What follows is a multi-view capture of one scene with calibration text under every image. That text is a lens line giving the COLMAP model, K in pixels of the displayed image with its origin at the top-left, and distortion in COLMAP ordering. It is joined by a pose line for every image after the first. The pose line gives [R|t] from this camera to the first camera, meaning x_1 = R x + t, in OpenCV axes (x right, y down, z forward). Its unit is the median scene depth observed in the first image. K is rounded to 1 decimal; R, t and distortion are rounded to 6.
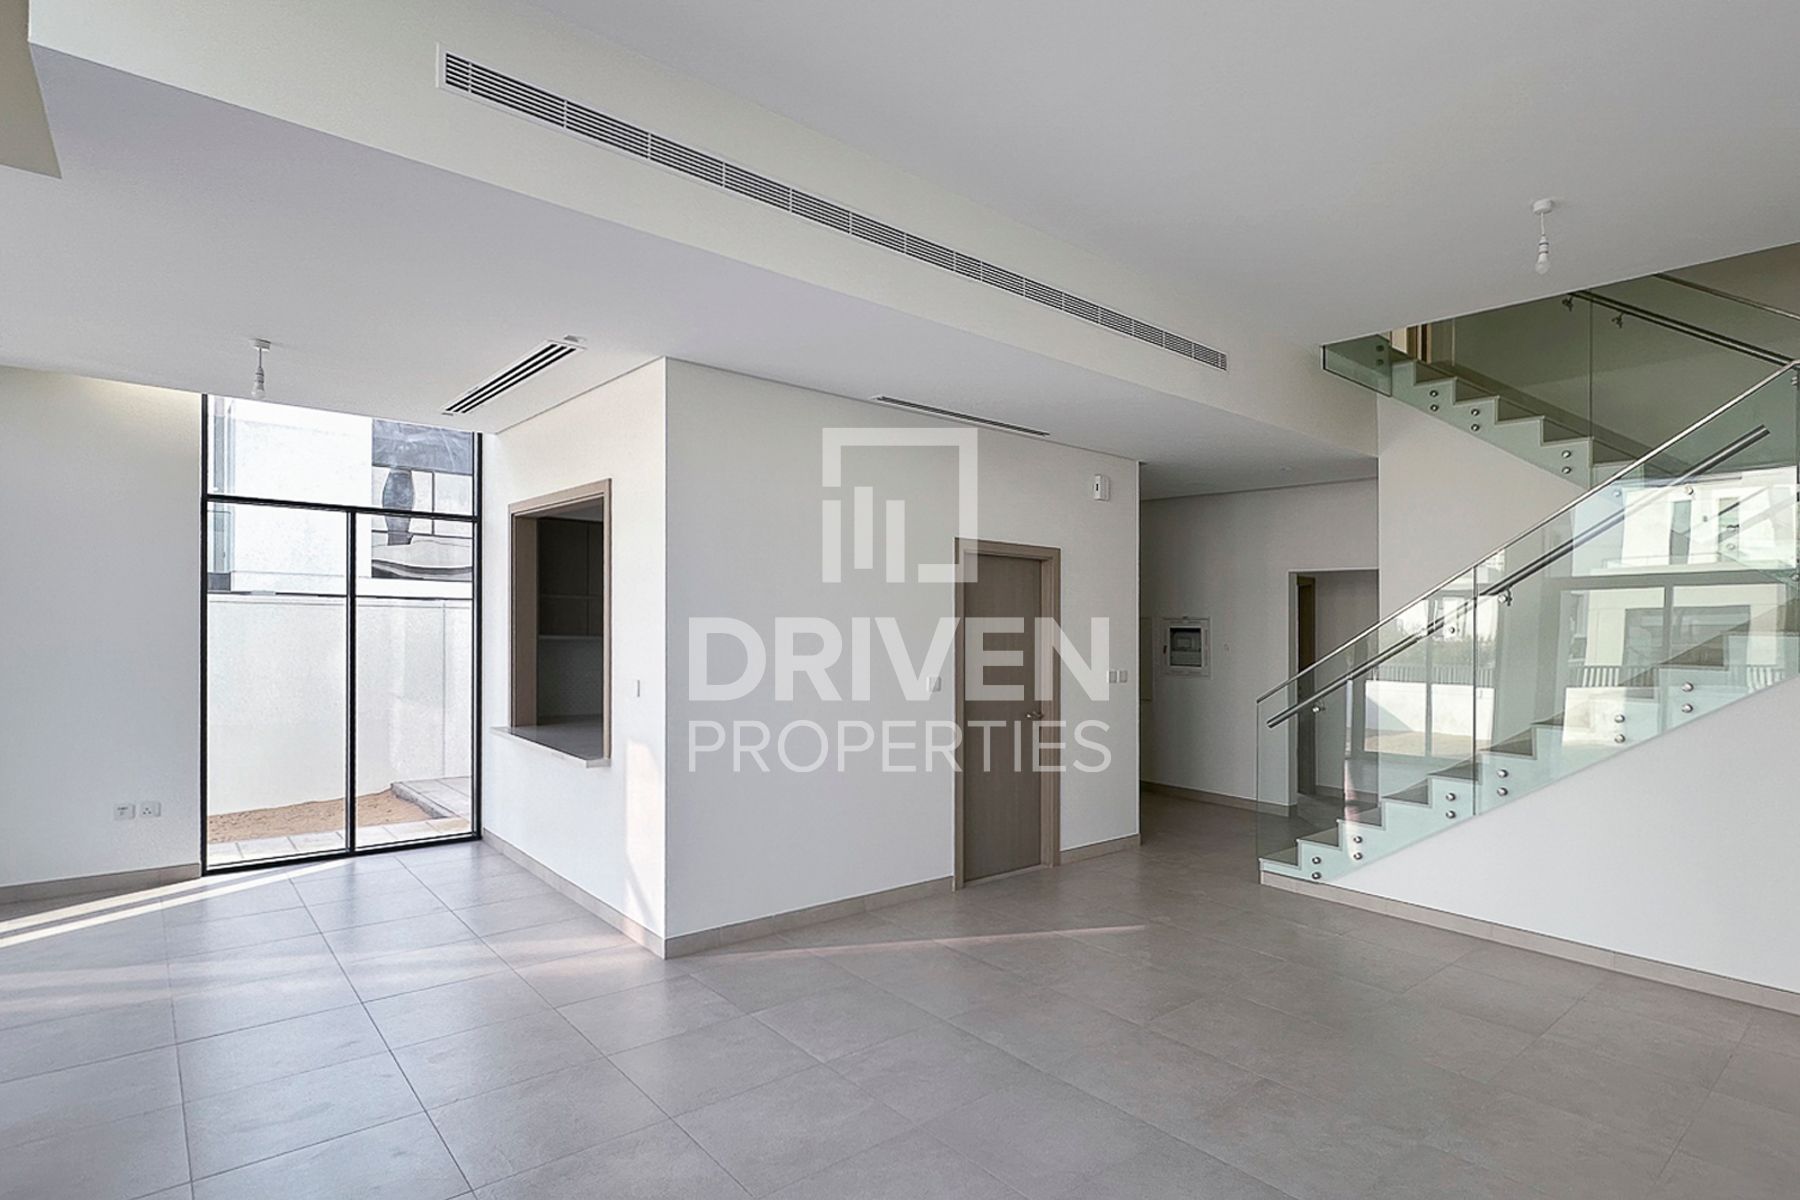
lens RADIAL K [[861.5, 0, 902.2], [0, 861.5, 634.6], [0, 0, 1]] dist [0.003208, 0.000396]
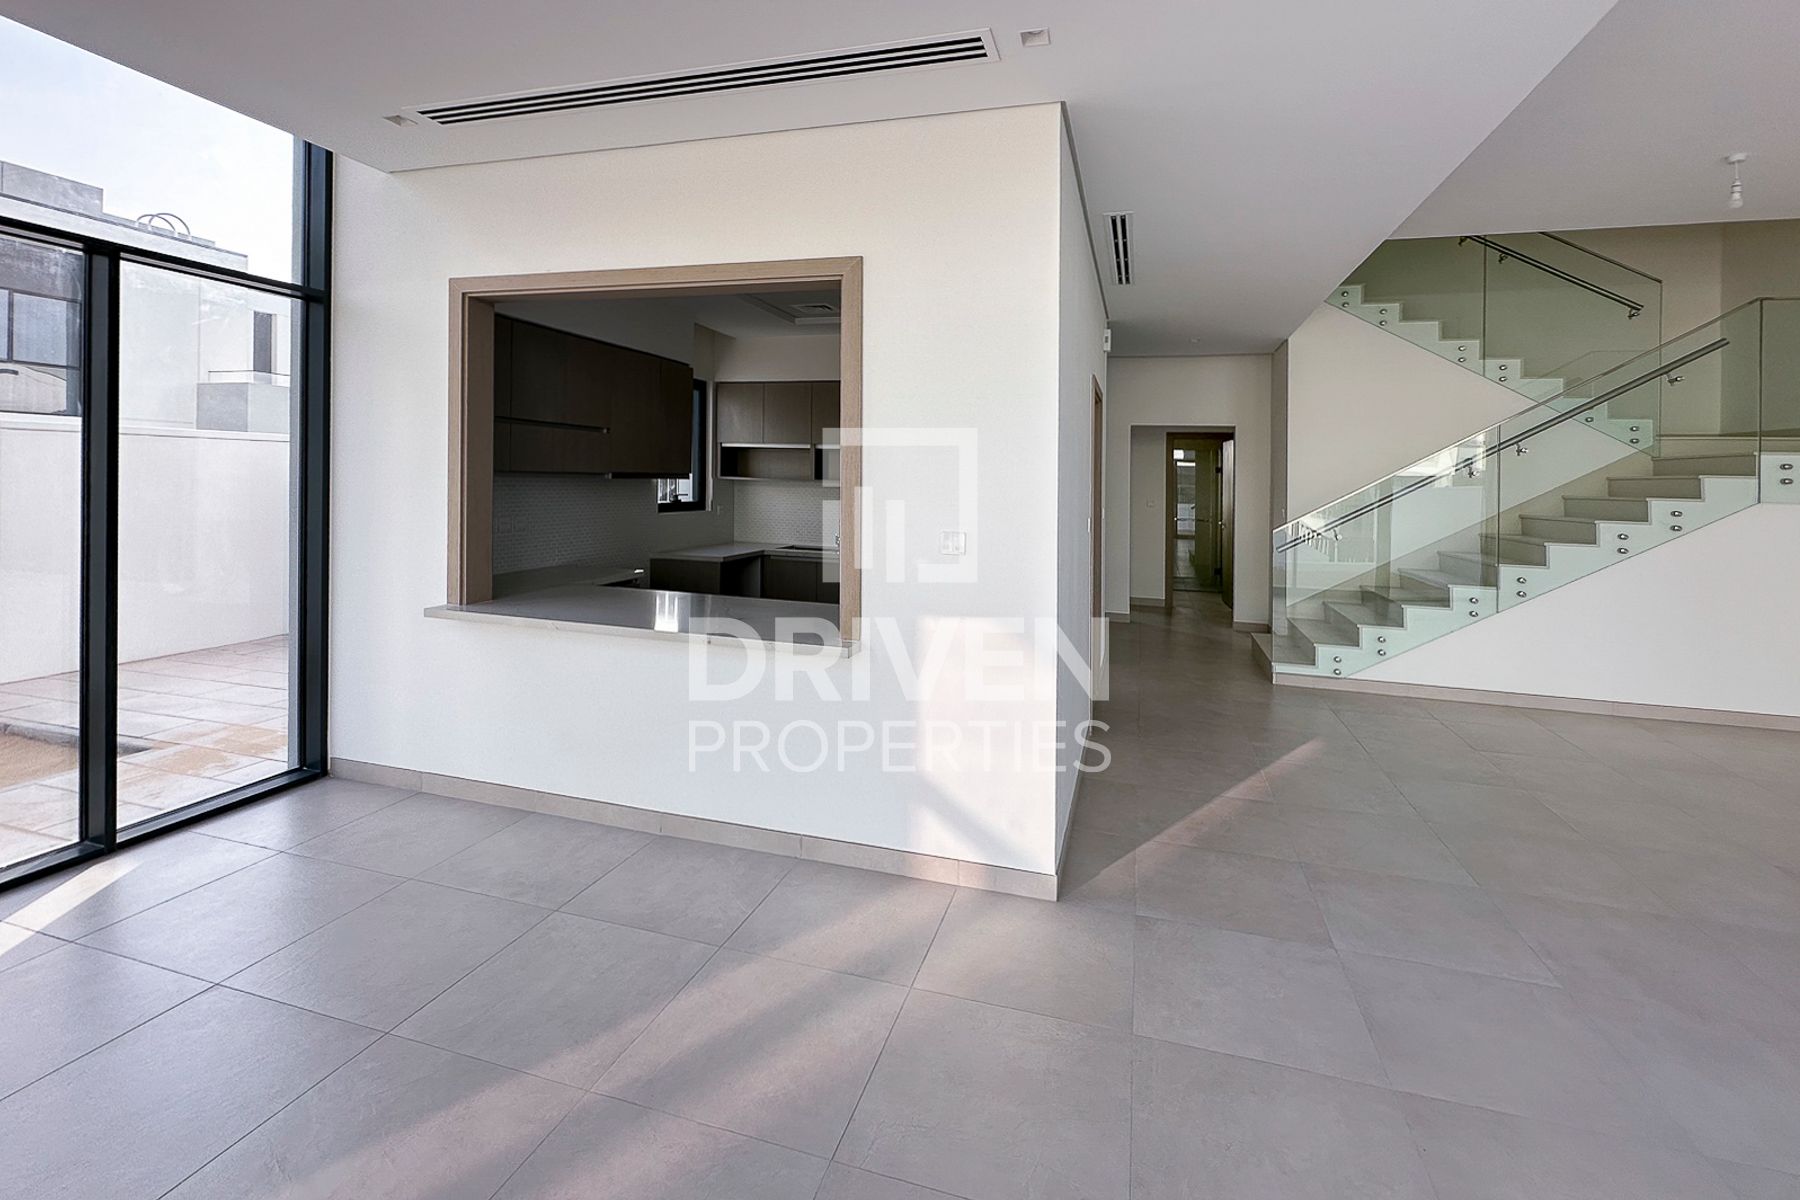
lens RADIAL K [[726.7, 0, 895.7], [0, 726.7, 478.8], [0, 0, 1]] dist [-0.001122, 0.000005]
pose [[0.858409, 0.003743, 0.512951, -0.636024], [-0.005422, 0.999984, 0.001776, 0.005636], [-0.512936, -0.004305, 0.858416, 0.463672]]
